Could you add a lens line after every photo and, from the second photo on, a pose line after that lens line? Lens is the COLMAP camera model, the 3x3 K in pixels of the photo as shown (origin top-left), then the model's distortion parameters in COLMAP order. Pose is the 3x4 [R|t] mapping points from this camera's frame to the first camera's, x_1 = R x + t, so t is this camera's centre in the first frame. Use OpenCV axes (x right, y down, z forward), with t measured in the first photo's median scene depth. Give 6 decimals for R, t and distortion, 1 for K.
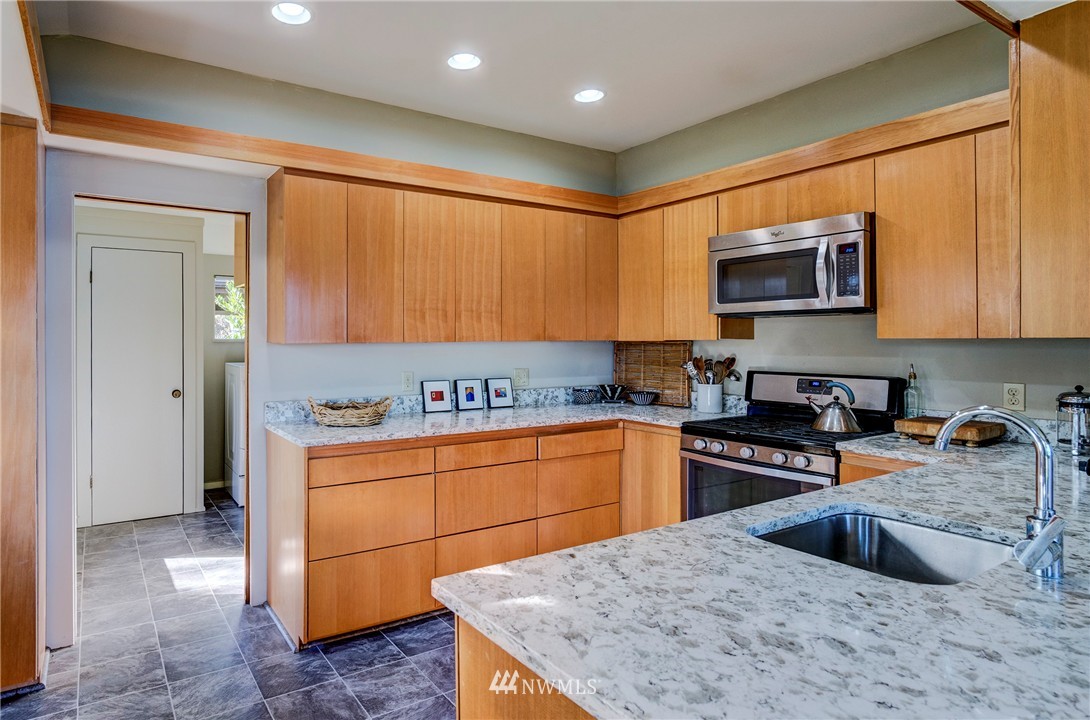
lens RADIAL K [[644.5, 0, 545.0], [0, 644.5, 360.0], [0, 0, 1]] dist [-0.000787, -0.000105]
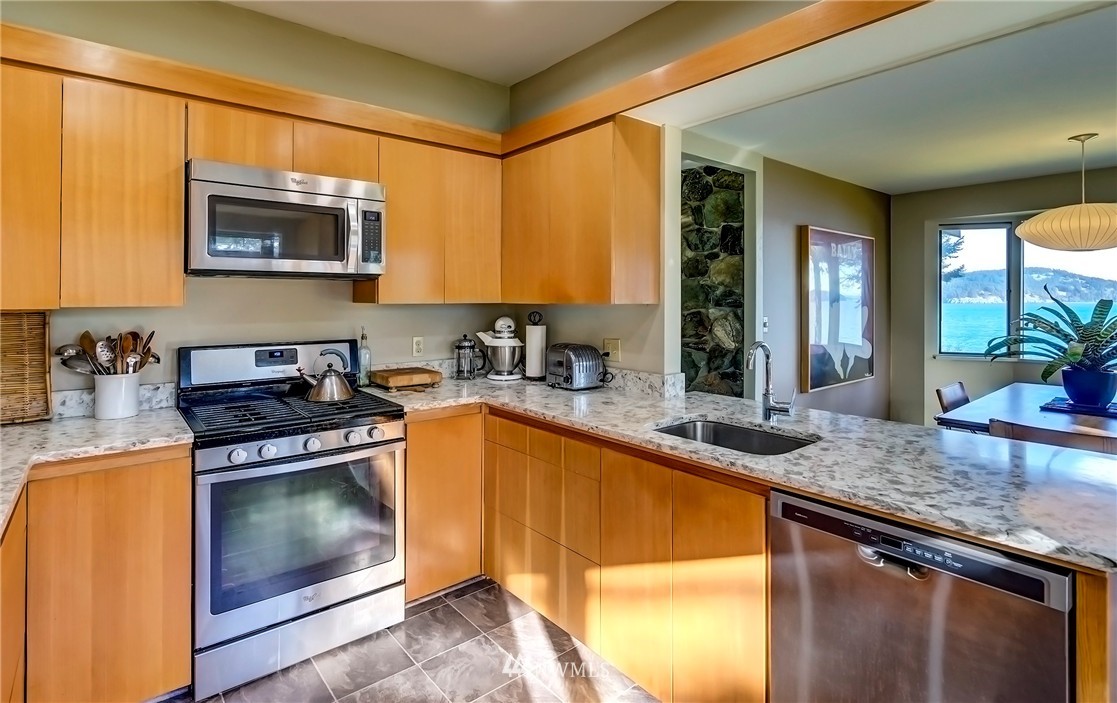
lens RADIAL K [[566.4, 0, 559.7], [0, 566.4, 295.0], [0, 0, 1]] dist [-0.003402, -0.000530]
pose [[-0.071446, 0.008548, 0.997408, -0.405817], [0.028754, 0.999565, -0.006507, -0.029759], [-0.997030, 0.028214, -0.071660, 0.692802]]
